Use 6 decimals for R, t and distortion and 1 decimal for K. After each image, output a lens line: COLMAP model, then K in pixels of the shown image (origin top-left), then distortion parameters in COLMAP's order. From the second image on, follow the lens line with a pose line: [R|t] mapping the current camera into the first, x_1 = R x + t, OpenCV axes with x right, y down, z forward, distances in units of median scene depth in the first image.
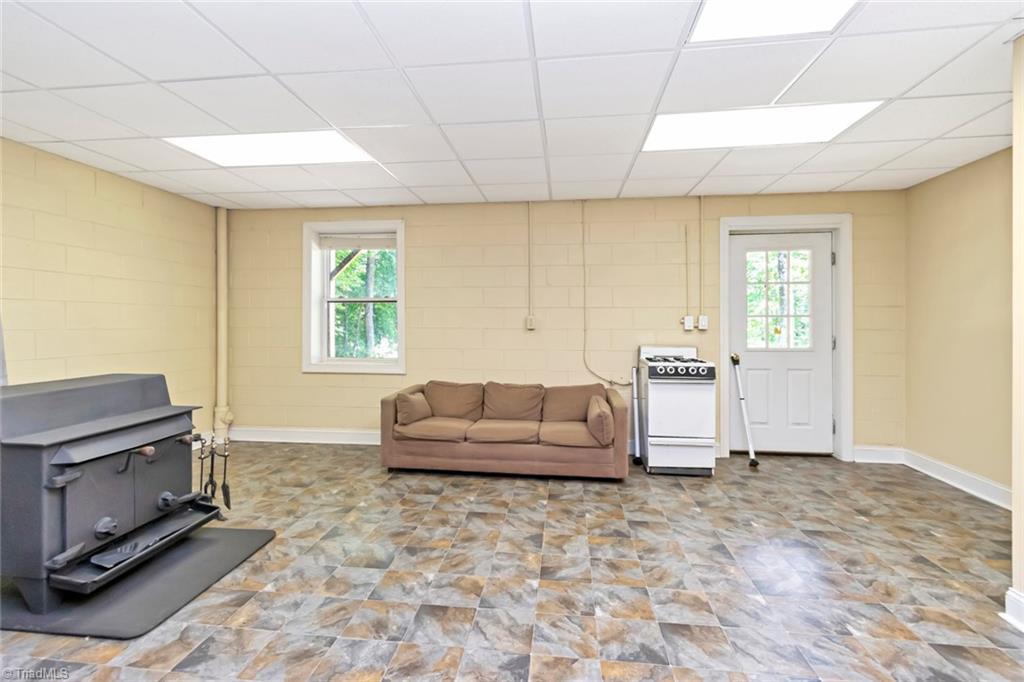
lens RADIAL K [[465.5, 0, 511.4], [0, 465.5, 319.3], [0, 0, 1]] dist [-0.004291, -0.000534]
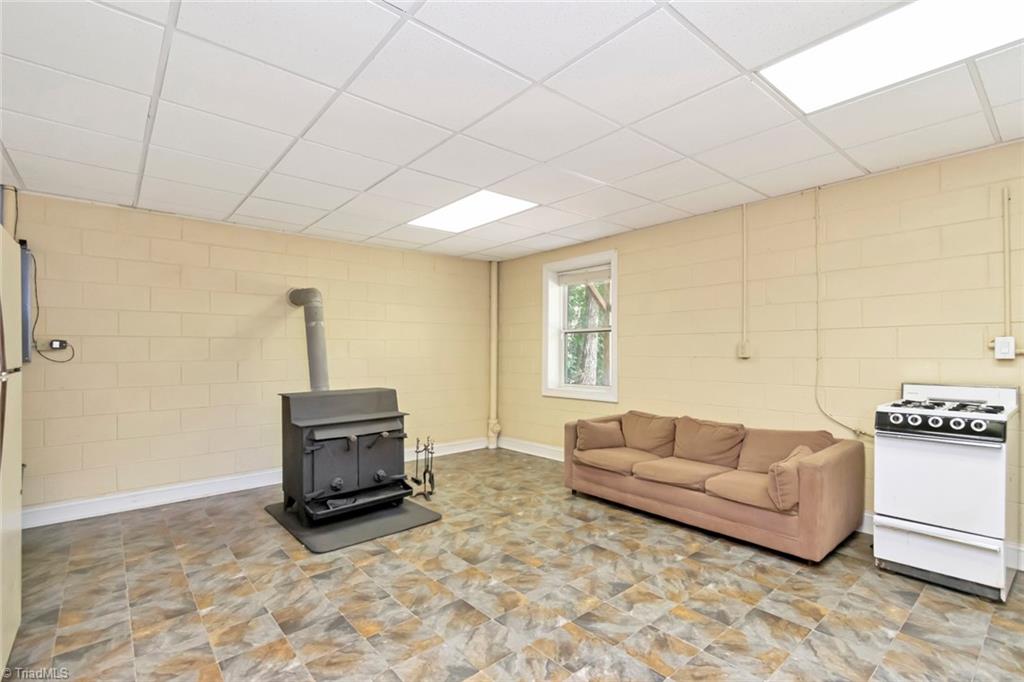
lens RADIAL K [[476.0, 0, 525.0], [0, 476.0, 347.5], [0, 0, 1]] dist [0.003006, -0.000272]
pose [[0.743392, -0.014243, -0.668704, 0.408646], [0.014453, 0.999882, -0.005229, 0.001461], [0.668699, -0.005778, 0.743510, 0.134078]]
